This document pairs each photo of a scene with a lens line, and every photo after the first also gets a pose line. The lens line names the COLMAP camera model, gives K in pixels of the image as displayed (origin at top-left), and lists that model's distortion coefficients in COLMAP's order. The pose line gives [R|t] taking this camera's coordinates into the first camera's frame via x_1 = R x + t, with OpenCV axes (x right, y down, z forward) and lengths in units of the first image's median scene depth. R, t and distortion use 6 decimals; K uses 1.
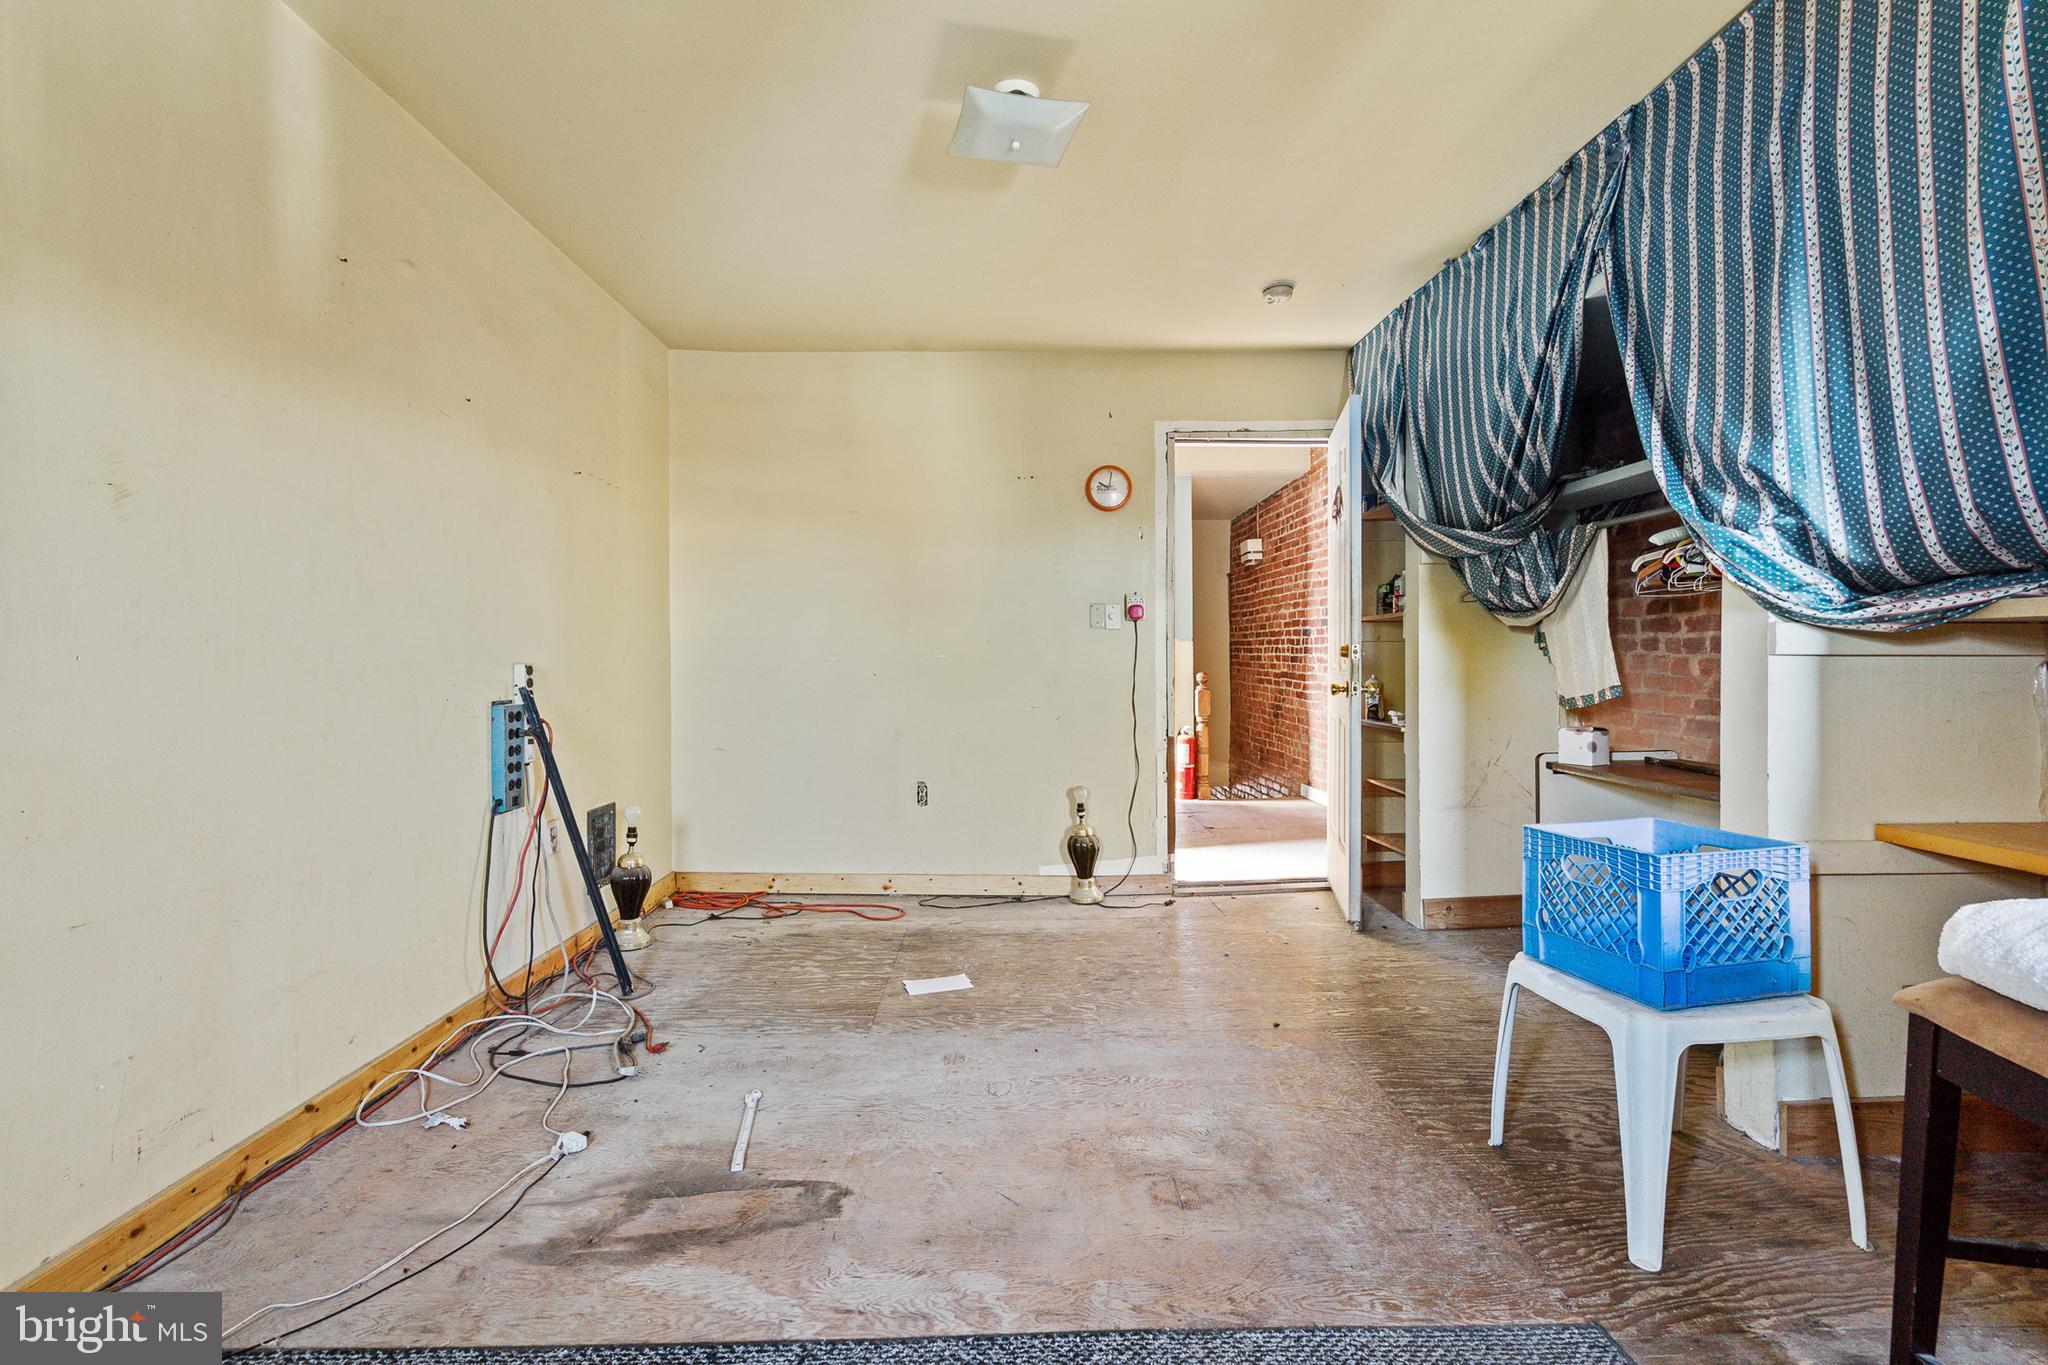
lens RADIAL K [[951.3, 0, 1023.4], [0, 951.3, 670.3], [0, 0, 1]] dist [-0.001261, 0.000992]
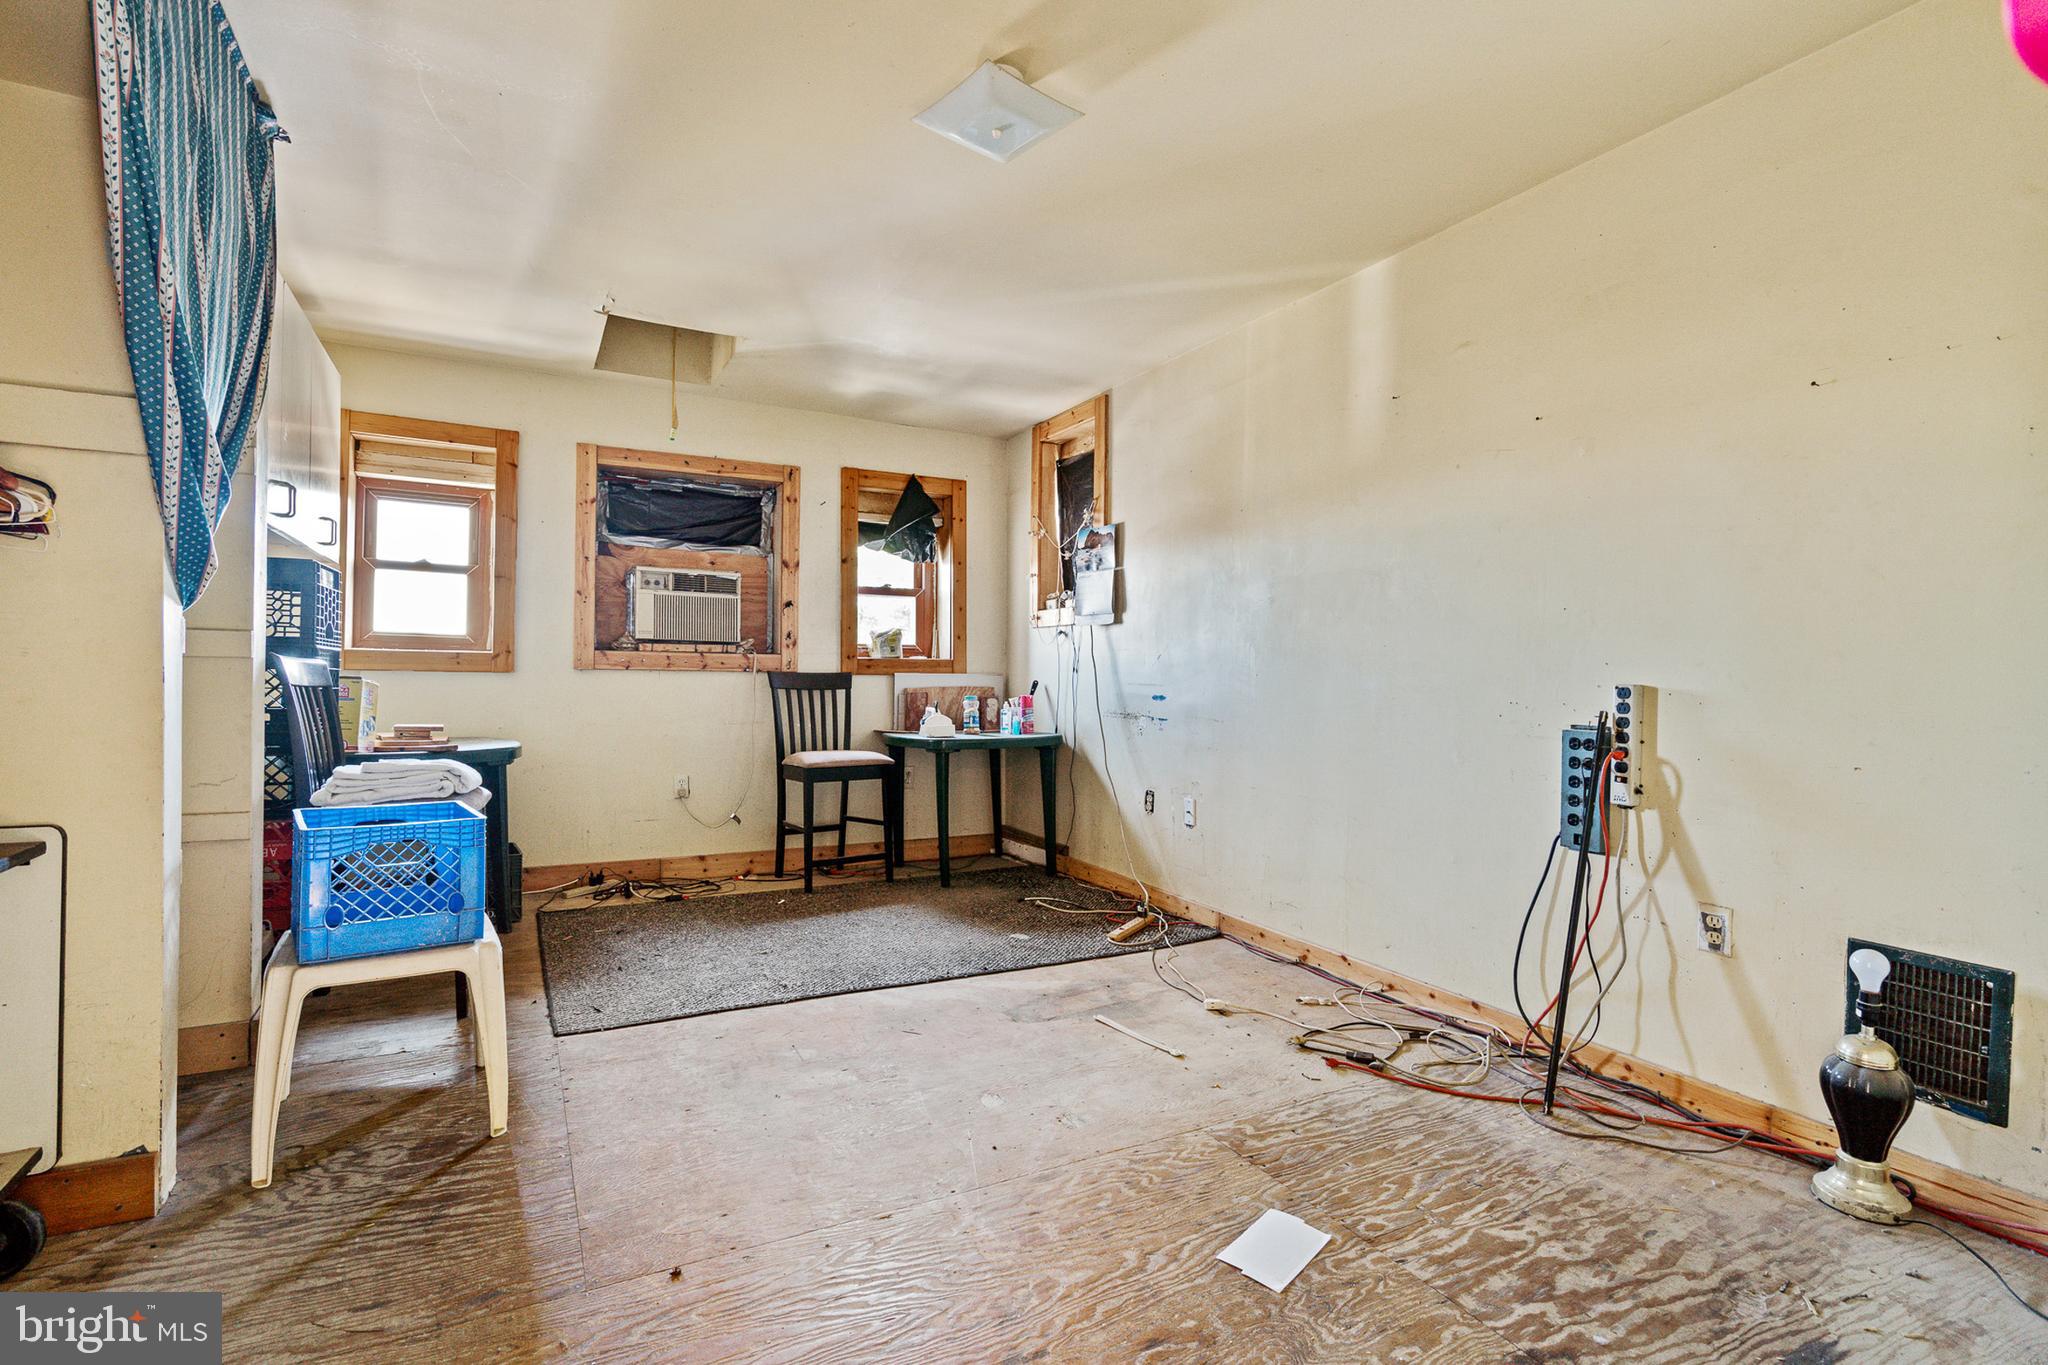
lens RADIAL K [[951.3, 0, 1023.4], [0, 951.3, 670.3], [0, 0, 1]] dist [-0.001261, 0.000992]
pose [[-0.888611, -0.013675, -0.458457, 0.321995], [-0.018827, 0.999800, 0.006671, -0.015422], [0.458275, 0.014560, -0.888691, 1.491087]]
